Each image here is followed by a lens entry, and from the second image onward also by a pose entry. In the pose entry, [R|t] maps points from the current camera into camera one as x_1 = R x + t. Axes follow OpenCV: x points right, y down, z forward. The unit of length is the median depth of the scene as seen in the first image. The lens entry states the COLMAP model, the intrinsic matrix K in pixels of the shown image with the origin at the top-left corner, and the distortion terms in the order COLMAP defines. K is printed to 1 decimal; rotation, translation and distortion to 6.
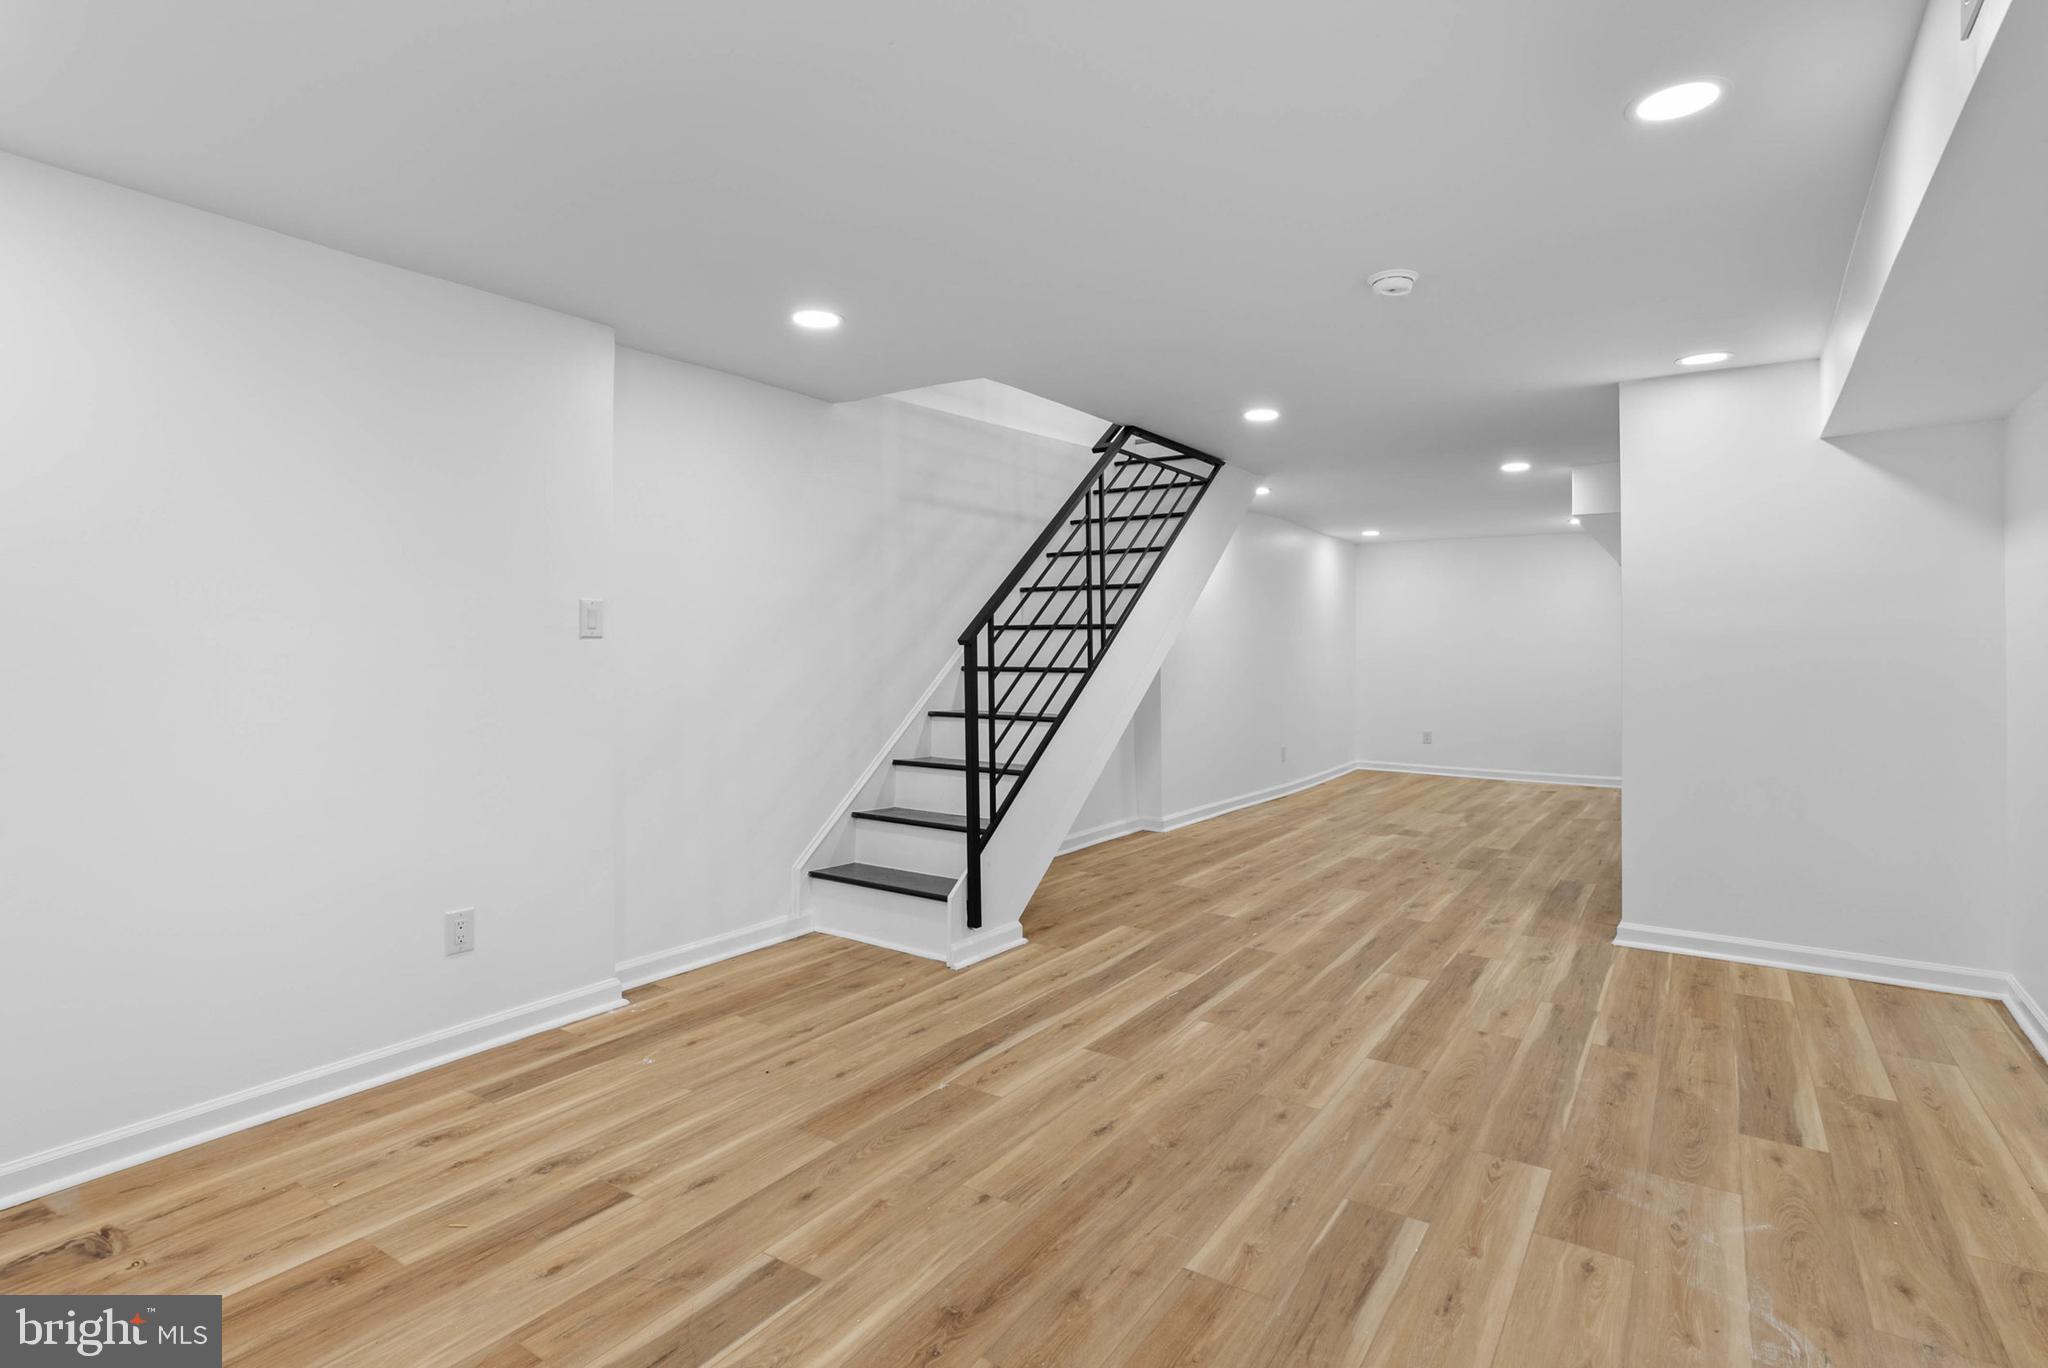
lens RADIAL K [[999.5, 0, 1032.8], [0, 999.5, 667.7], [0, 0, 1]] dist [-0.008274, 0.002152]
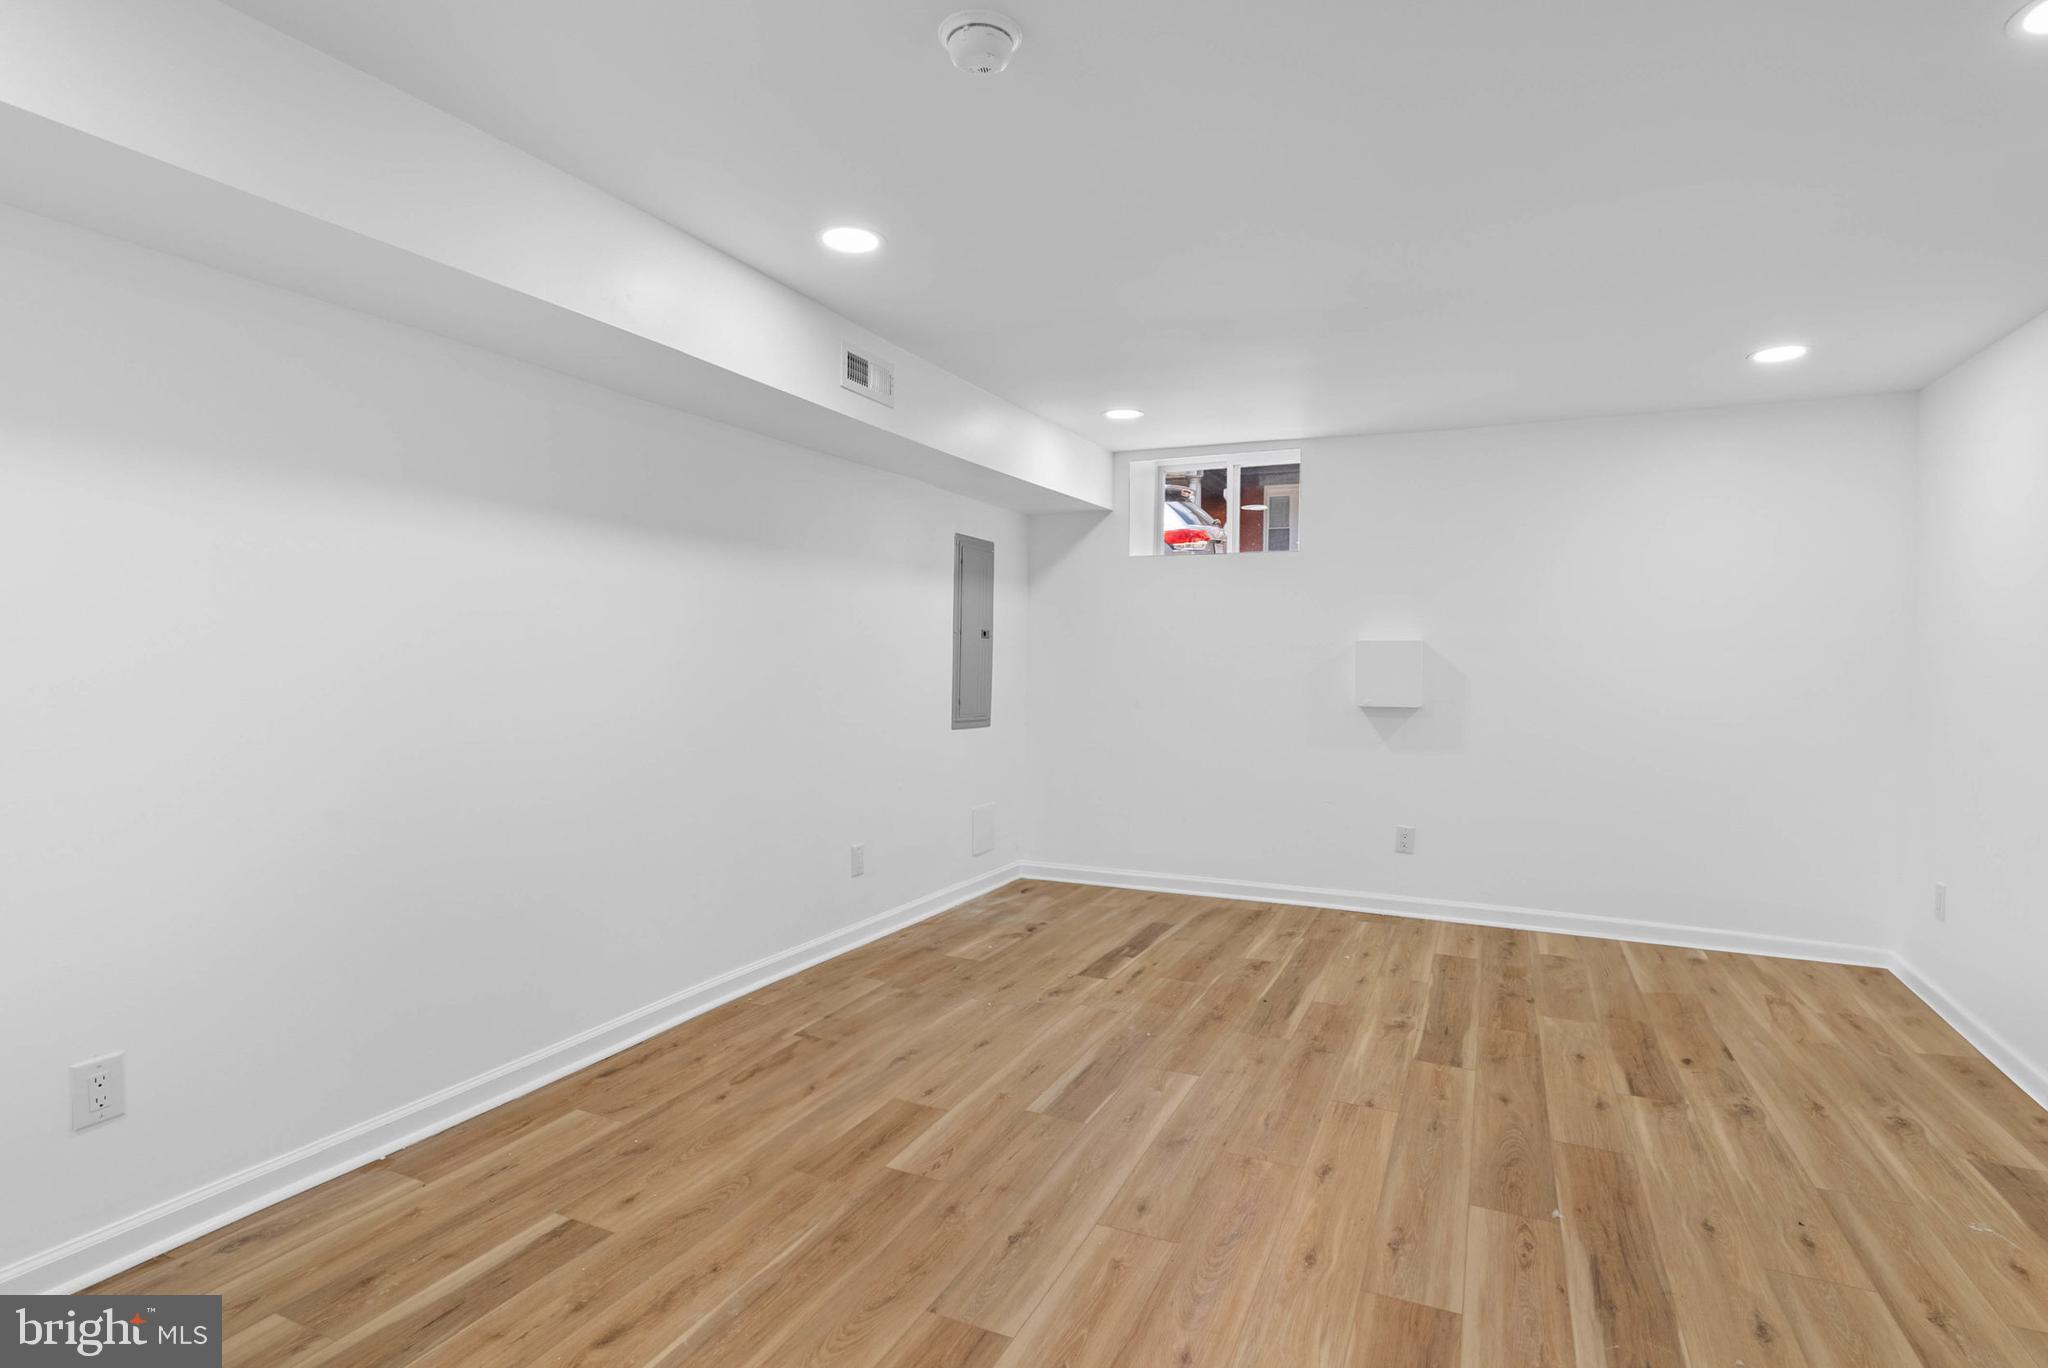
lens RADIAL K [[999.5, 0, 1024.7], [0, 999.5, 679.3], [0, 0, 1]] dist [-0.008274, 0.002152]
pose [[-0.988093, -0.004803, -0.153786, 0.514318], [-0.010755, 0.999224, 0.037893, -0.037917], [0.153485, 0.039096, -0.987377, 1.927863]]
